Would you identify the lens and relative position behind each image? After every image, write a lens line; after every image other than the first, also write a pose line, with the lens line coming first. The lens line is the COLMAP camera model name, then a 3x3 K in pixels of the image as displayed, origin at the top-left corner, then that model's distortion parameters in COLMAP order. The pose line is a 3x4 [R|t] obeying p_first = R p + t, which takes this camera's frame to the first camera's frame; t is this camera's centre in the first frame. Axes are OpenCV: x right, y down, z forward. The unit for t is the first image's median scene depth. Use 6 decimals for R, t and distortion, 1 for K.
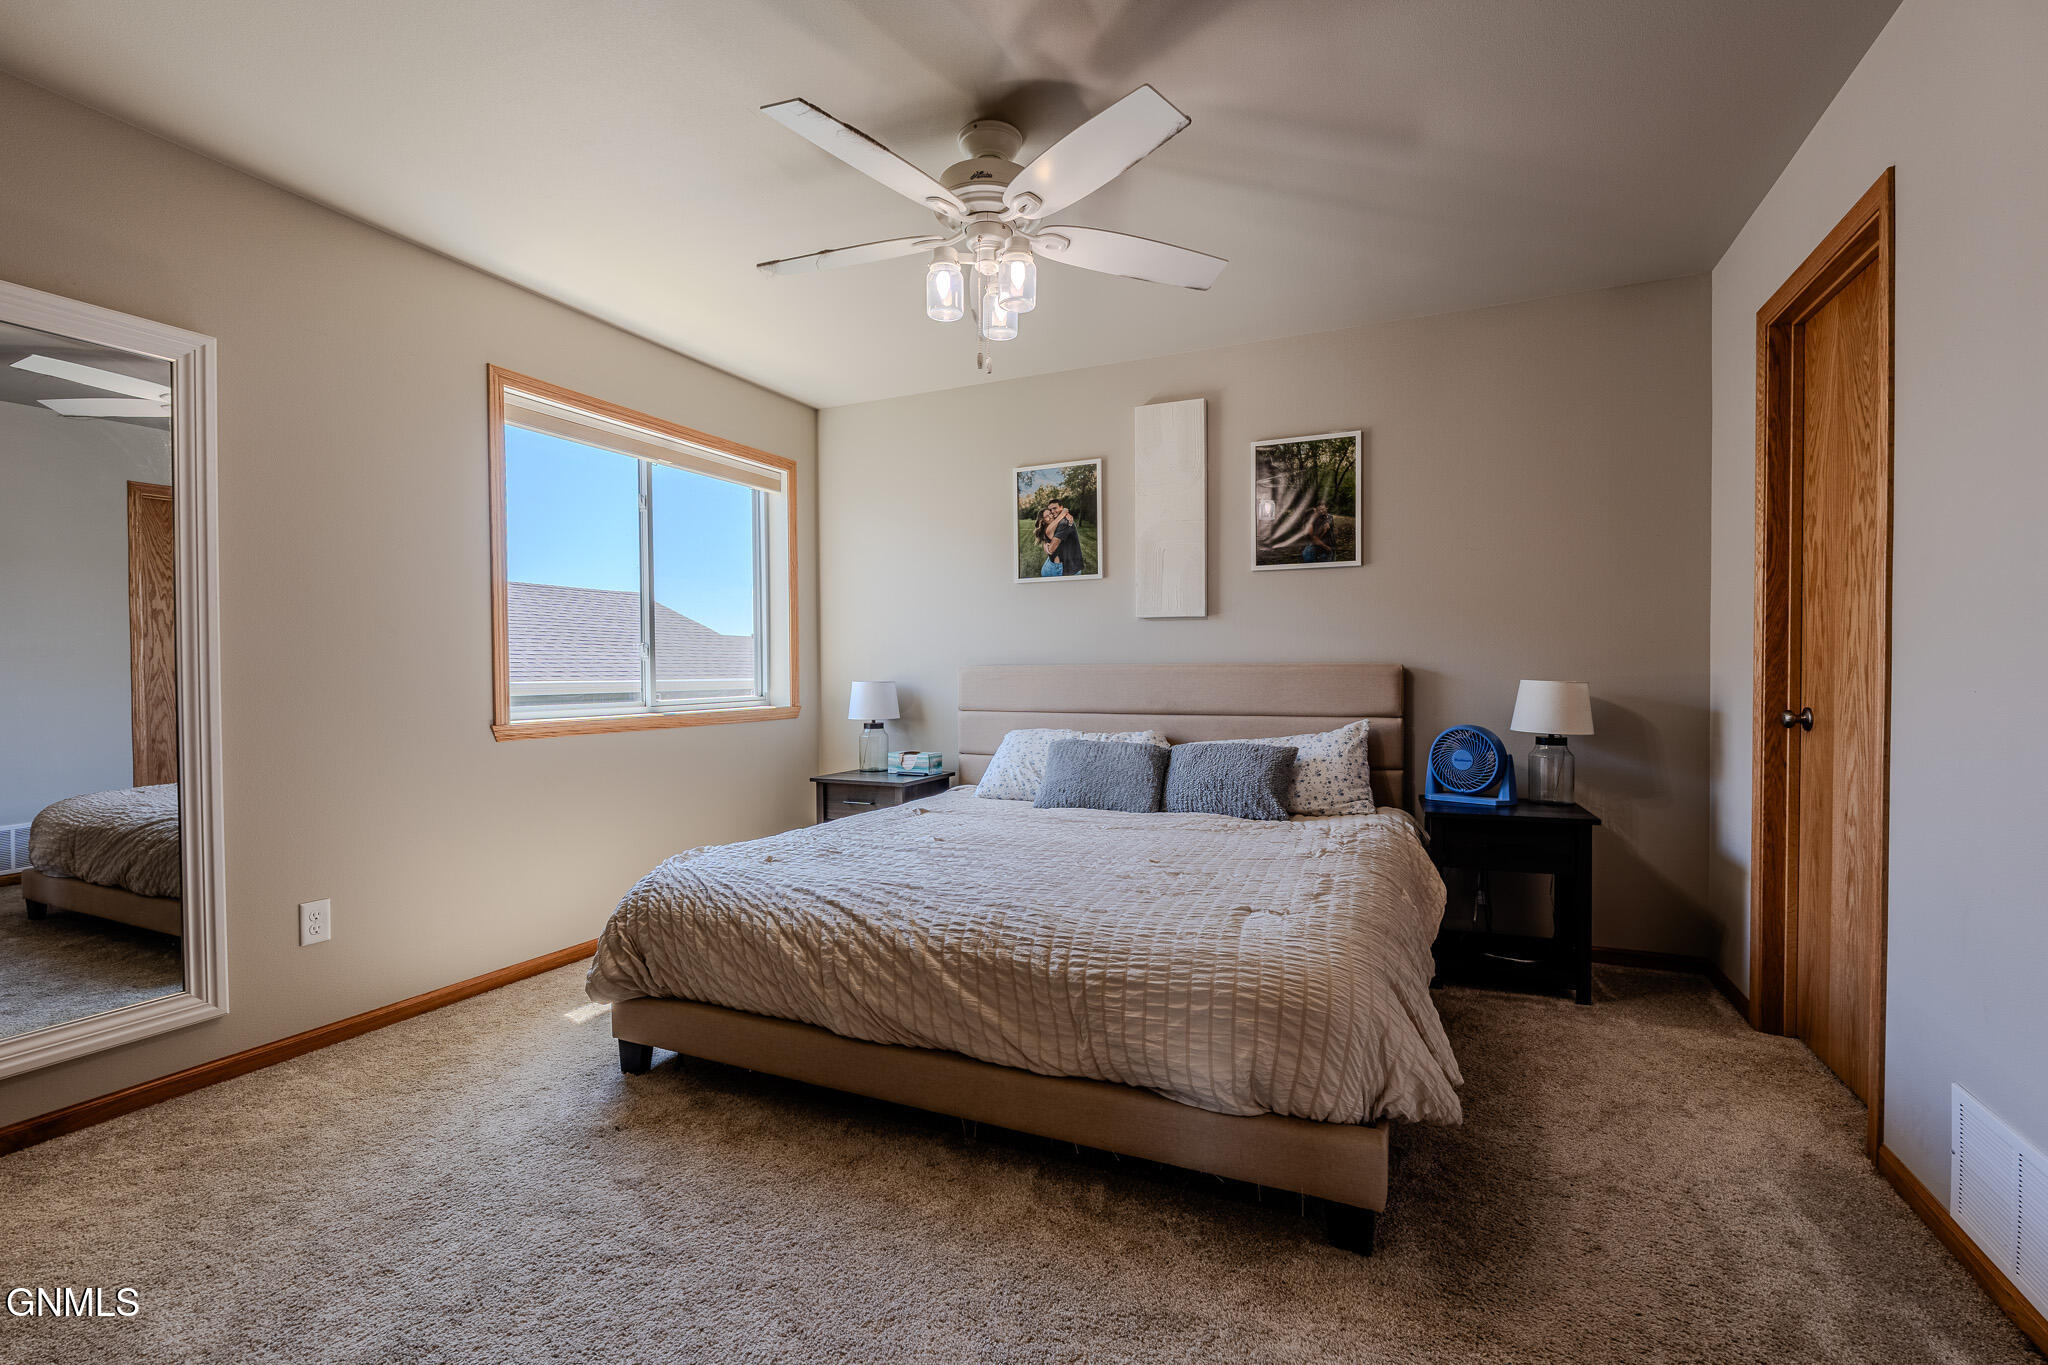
lens RADIAL K [[904.4, 0, 1024.0], [0, 904.4, 682.5], [0, 0, 1]] dist [-0.001798, -0.000422]
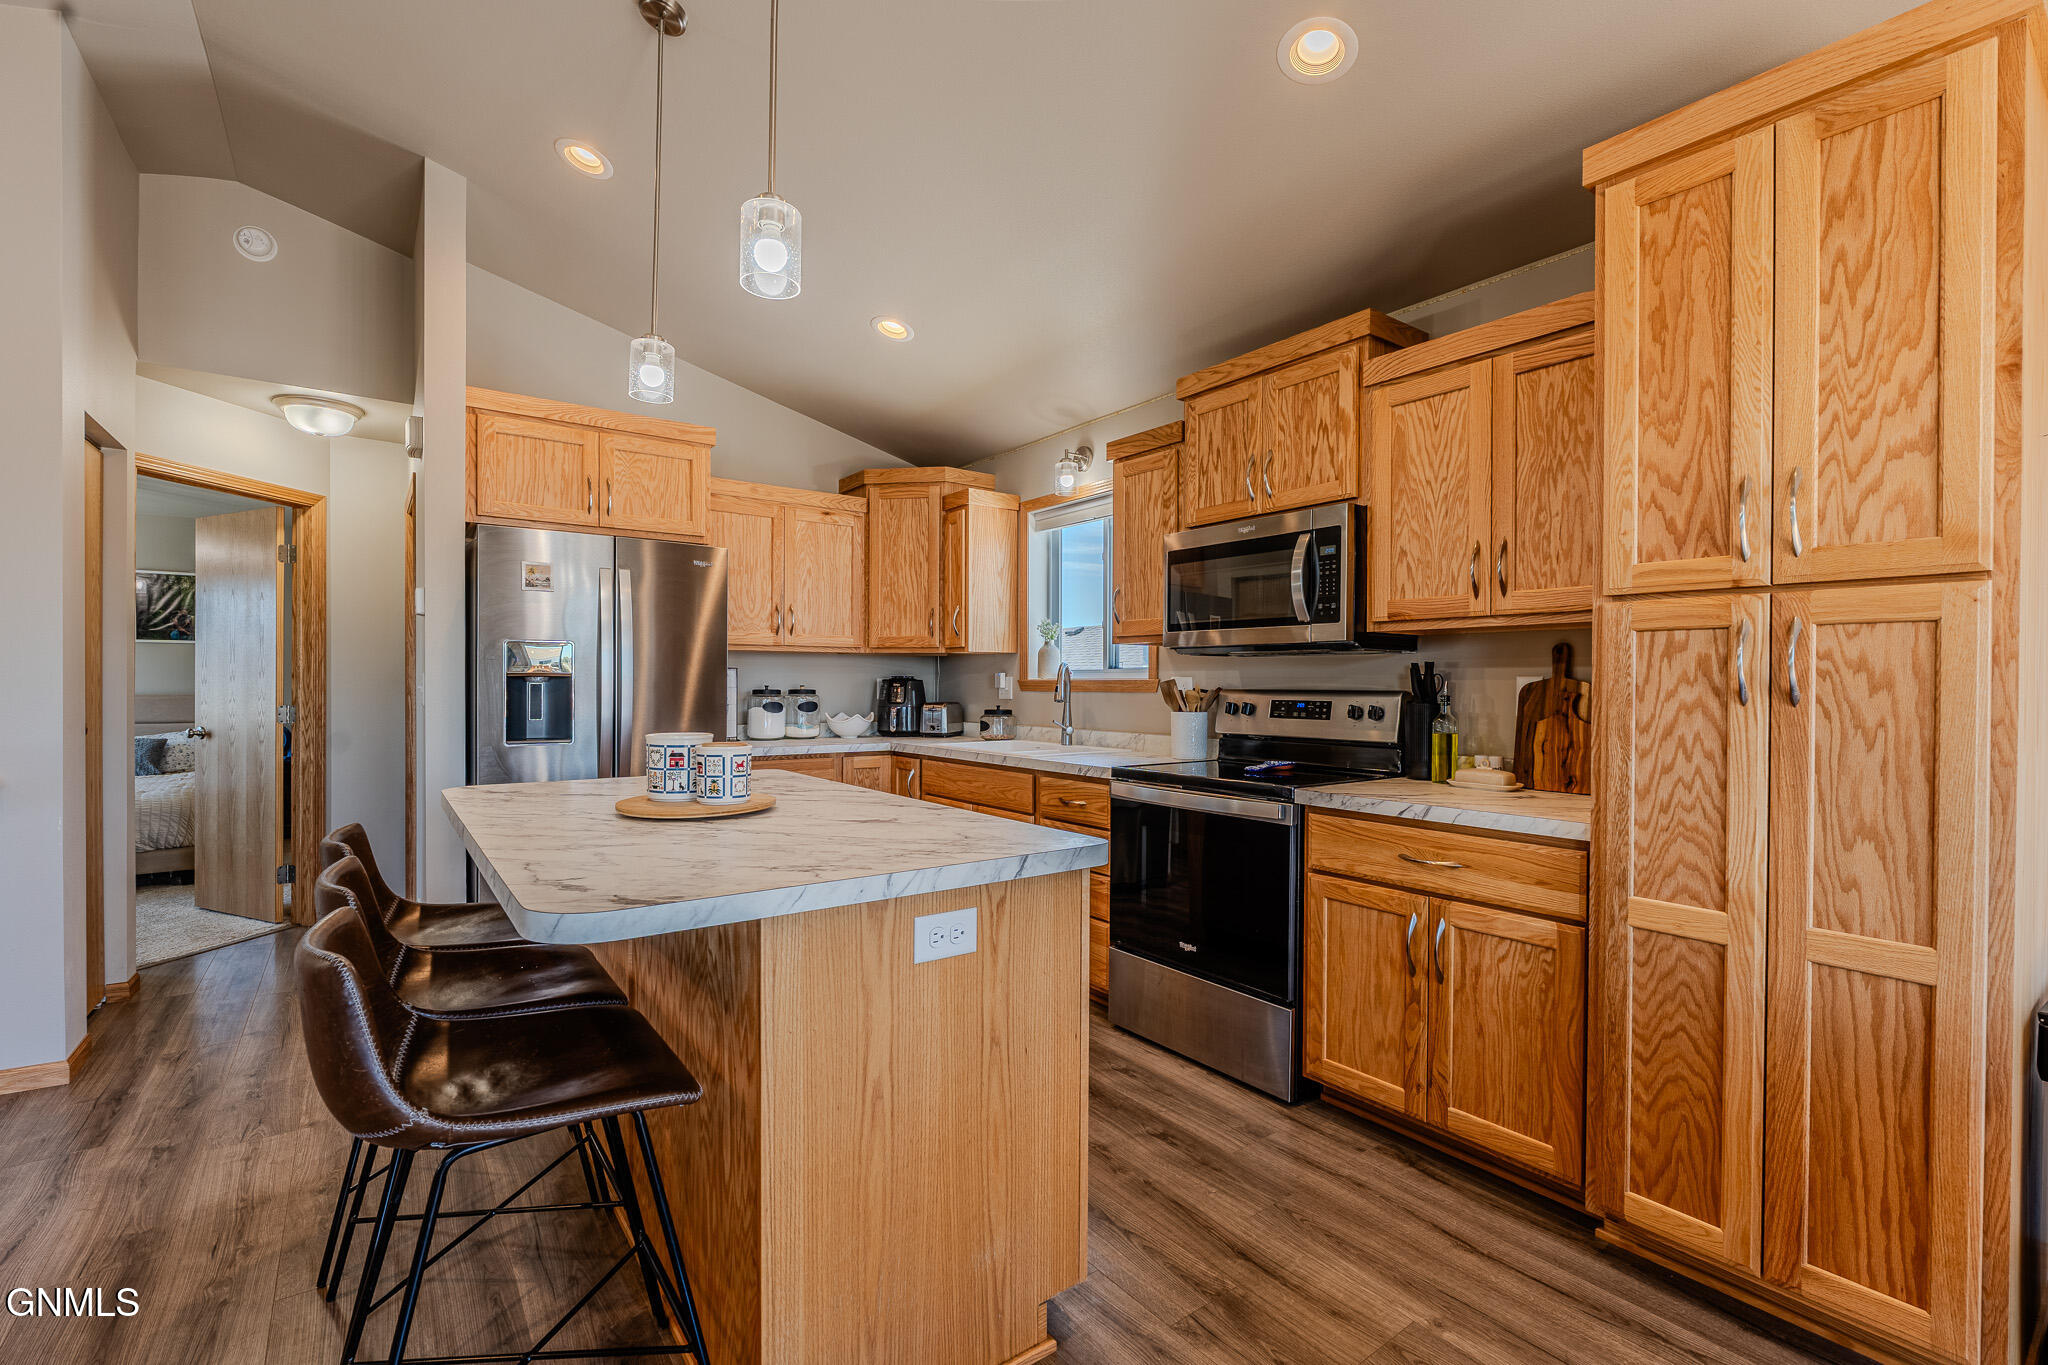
lens RADIAL K [[904.4, 0, 1024.0], [0, 904.4, 682.5], [0, 0, 1]] dist [-0.001798, -0.000422]
pose [[0.488709, 0.002288, 0.872444, -0.452675], [0.010339, 0.999911, -0.008413, 0.009456], [-0.872386, 0.013131, 0.488642, -1.432101]]
